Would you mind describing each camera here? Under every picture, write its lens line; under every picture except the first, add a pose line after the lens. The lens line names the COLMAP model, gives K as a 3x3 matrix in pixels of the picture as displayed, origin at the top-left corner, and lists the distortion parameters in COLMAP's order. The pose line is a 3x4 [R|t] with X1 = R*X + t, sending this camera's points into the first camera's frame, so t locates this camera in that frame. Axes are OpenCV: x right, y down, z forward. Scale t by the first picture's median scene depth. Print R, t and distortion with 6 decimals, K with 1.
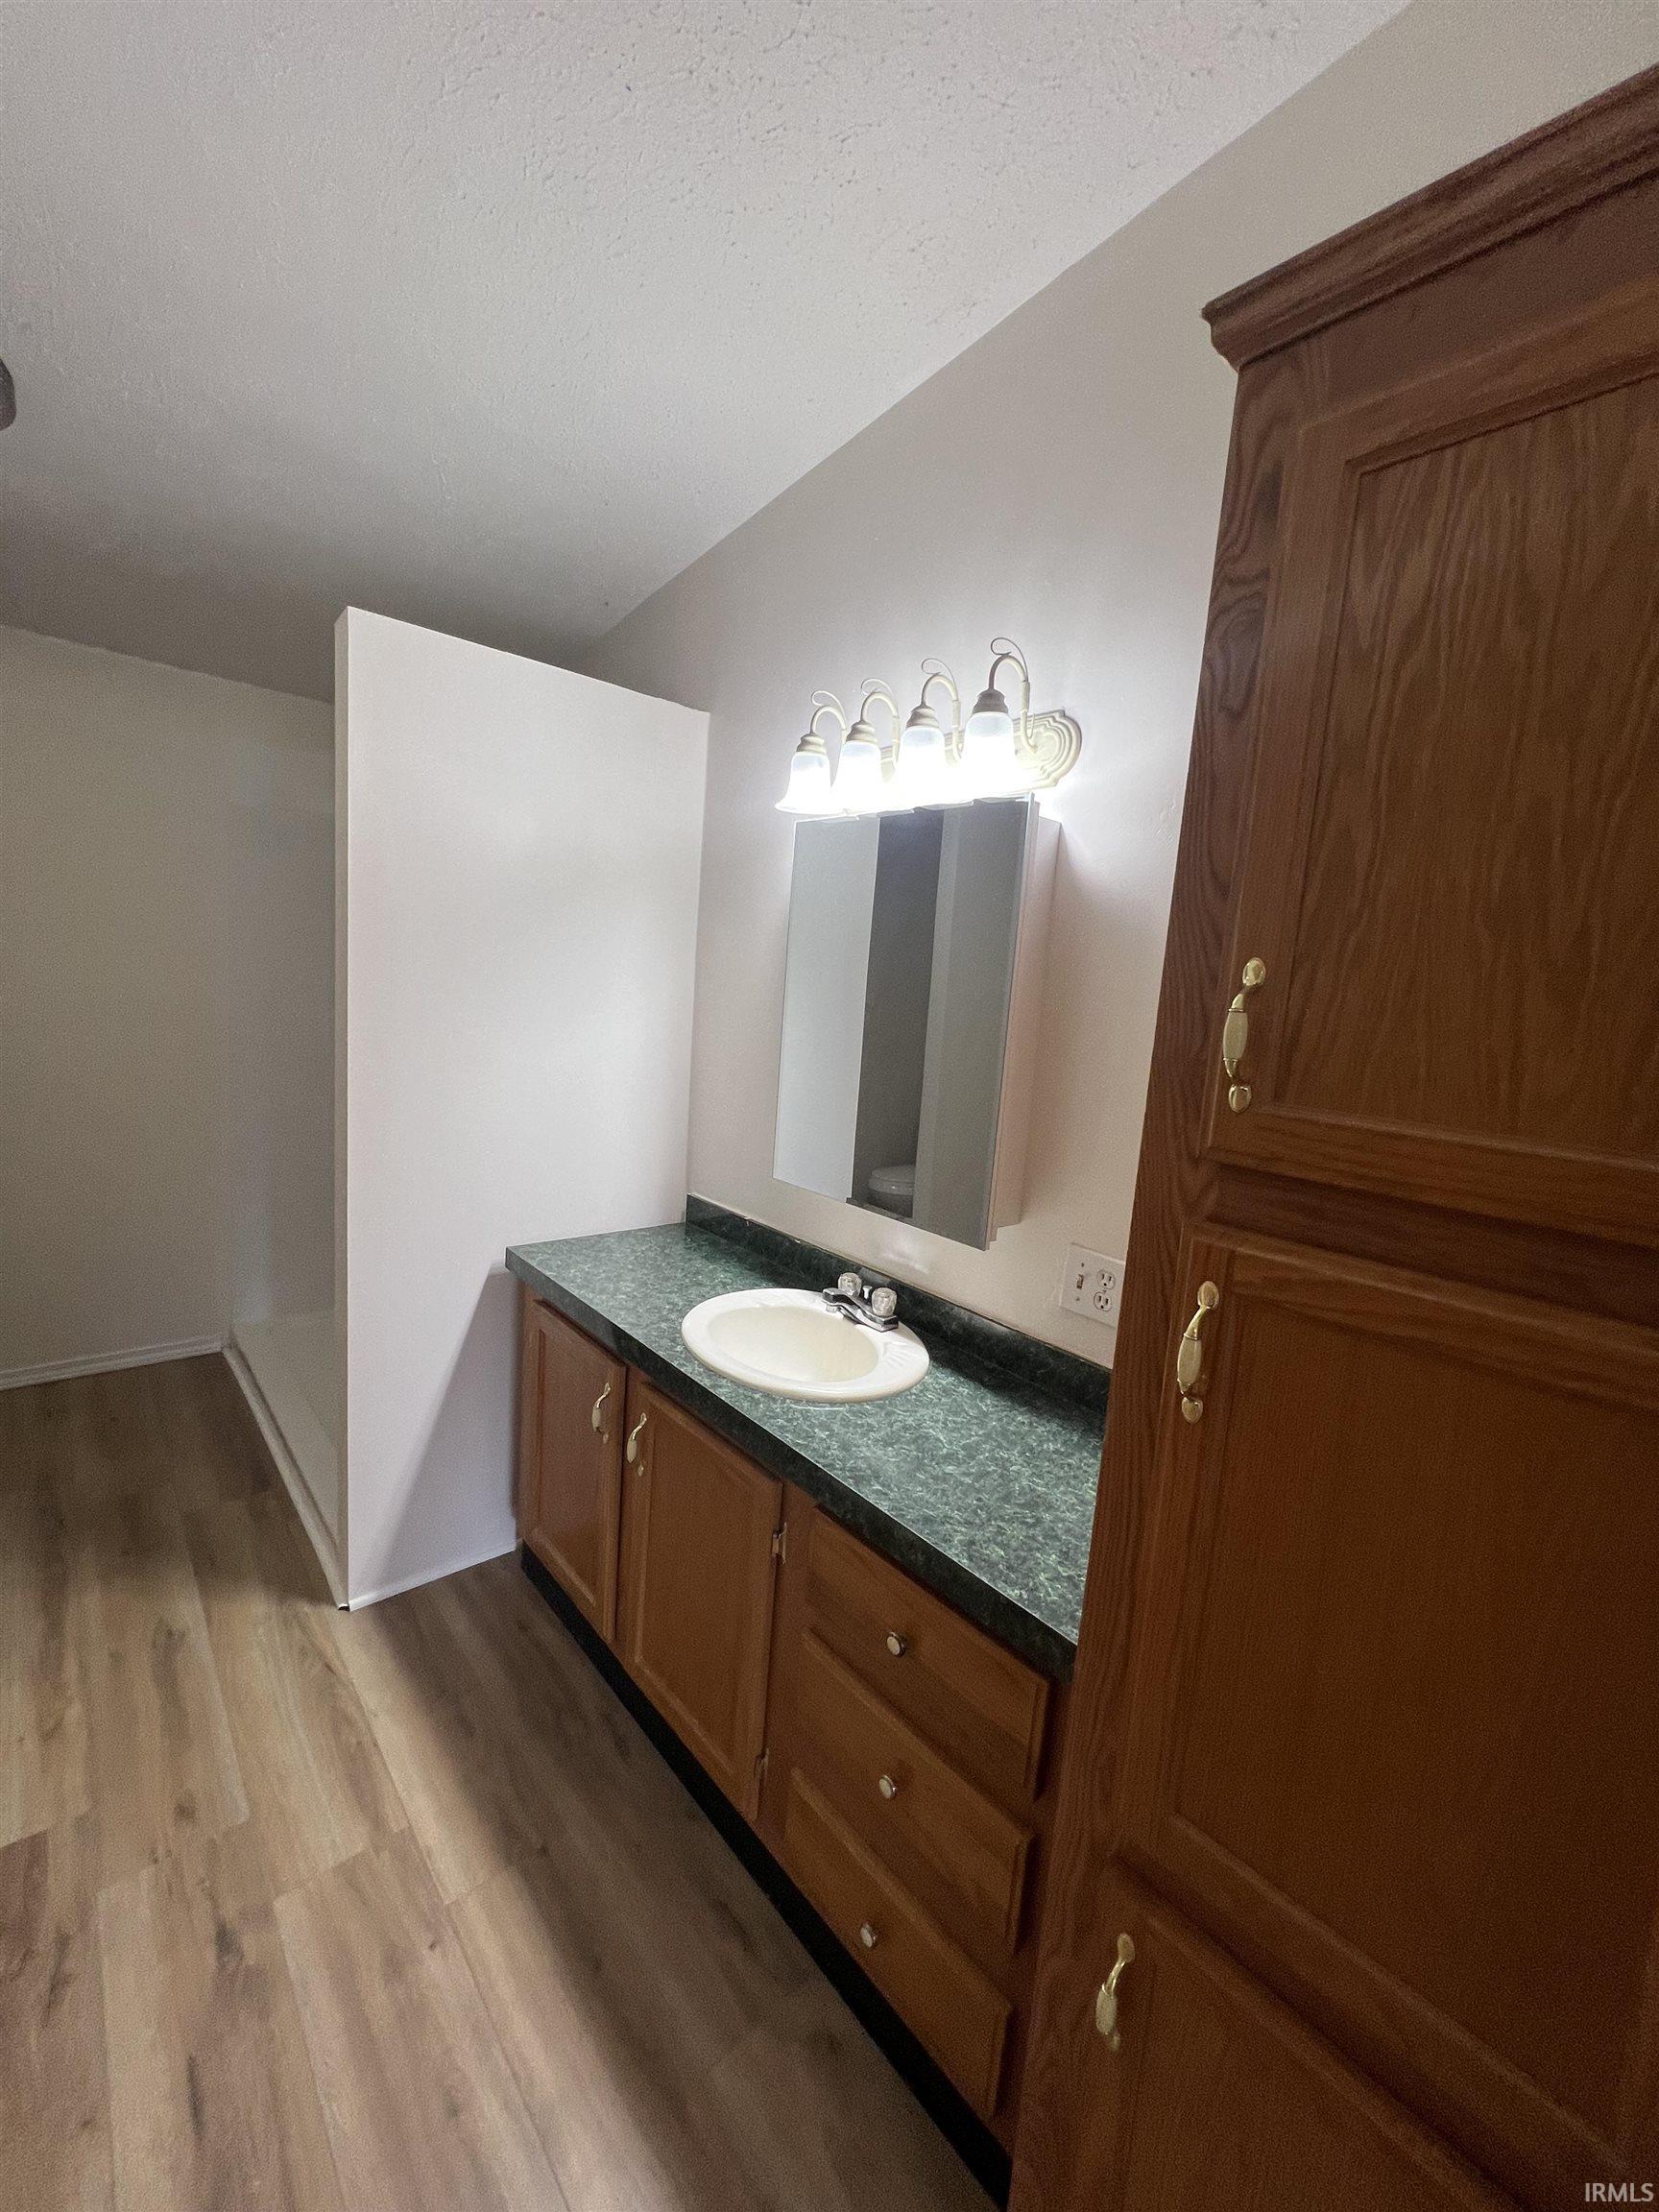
lens RADIAL K [[889.6, 0, 829.5], [0, 889.6, 1106.0], [0, 0, 1]] dist [0.000318, -0.000304]
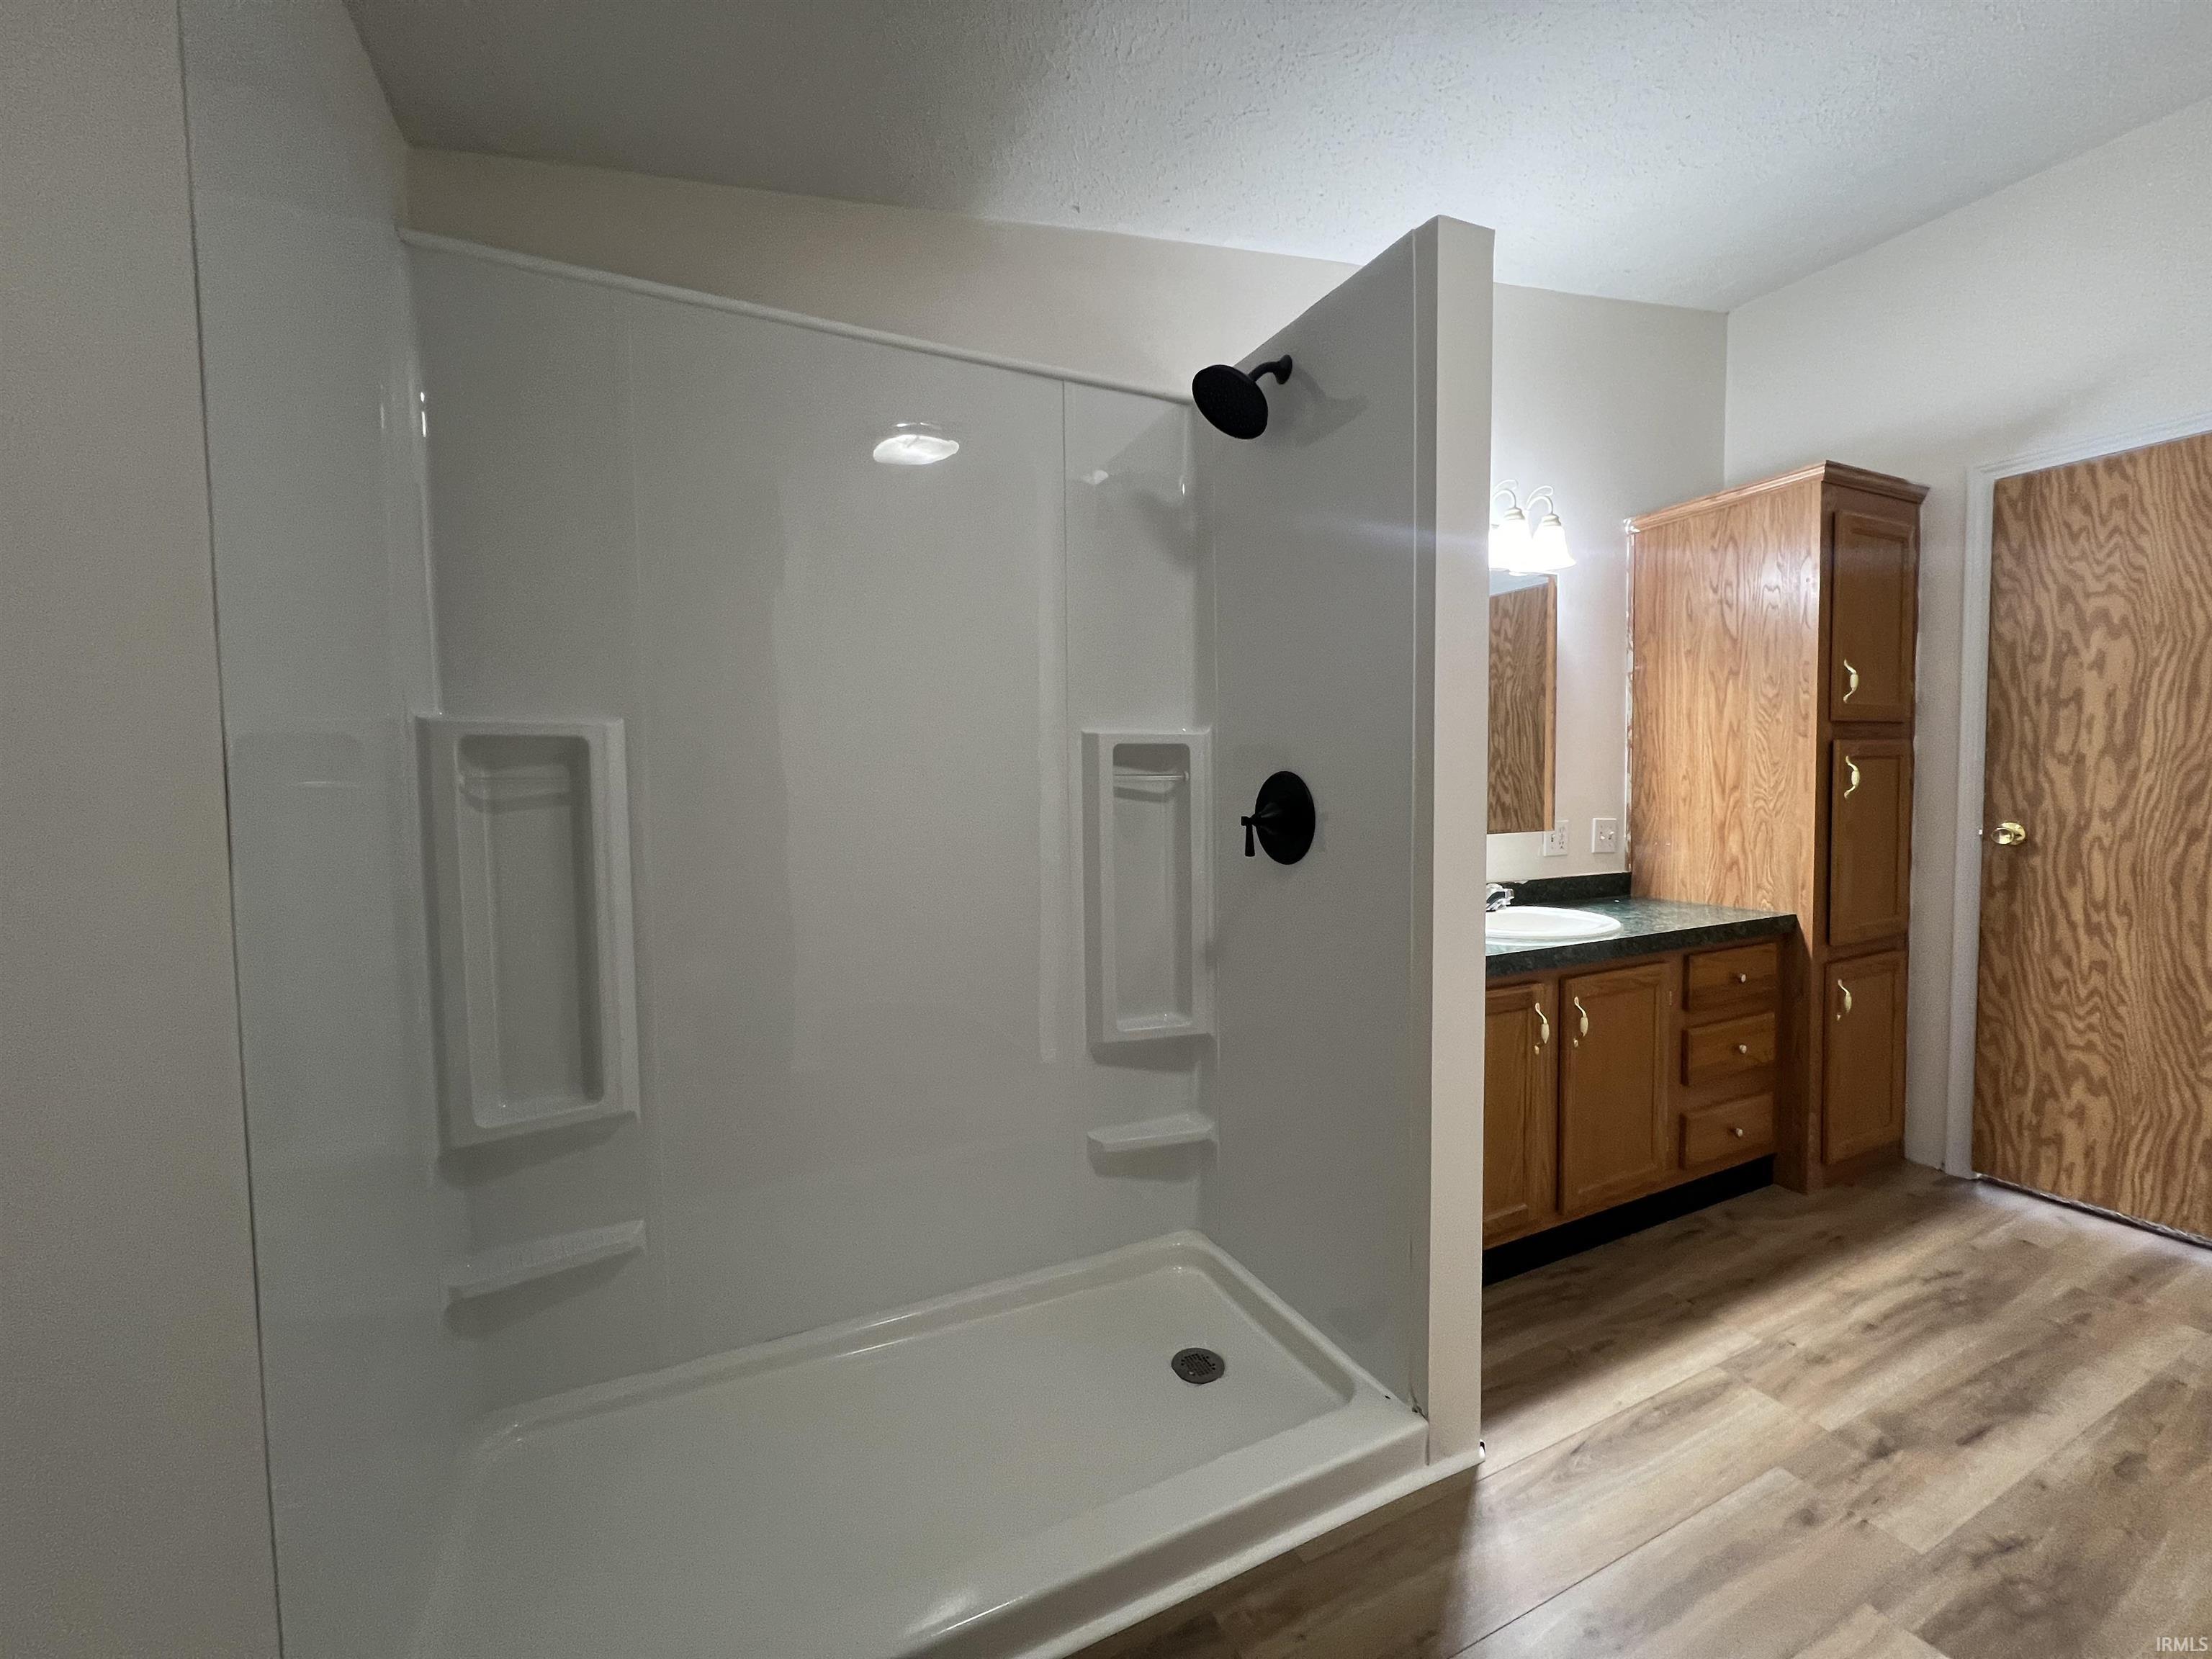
lens RADIAL K [[894.1, 0, 1106.0], [0, 894.1, 829.5], [0, 0, 1]] dist [-0.000150, 0.000329]
pose [[0.263711, -0.127942, 0.956079, -1.914720], [0.173006, 0.981366, 0.083606, -0.150132], [-0.948960, 0.143360, 0.280932, 1.470116]]
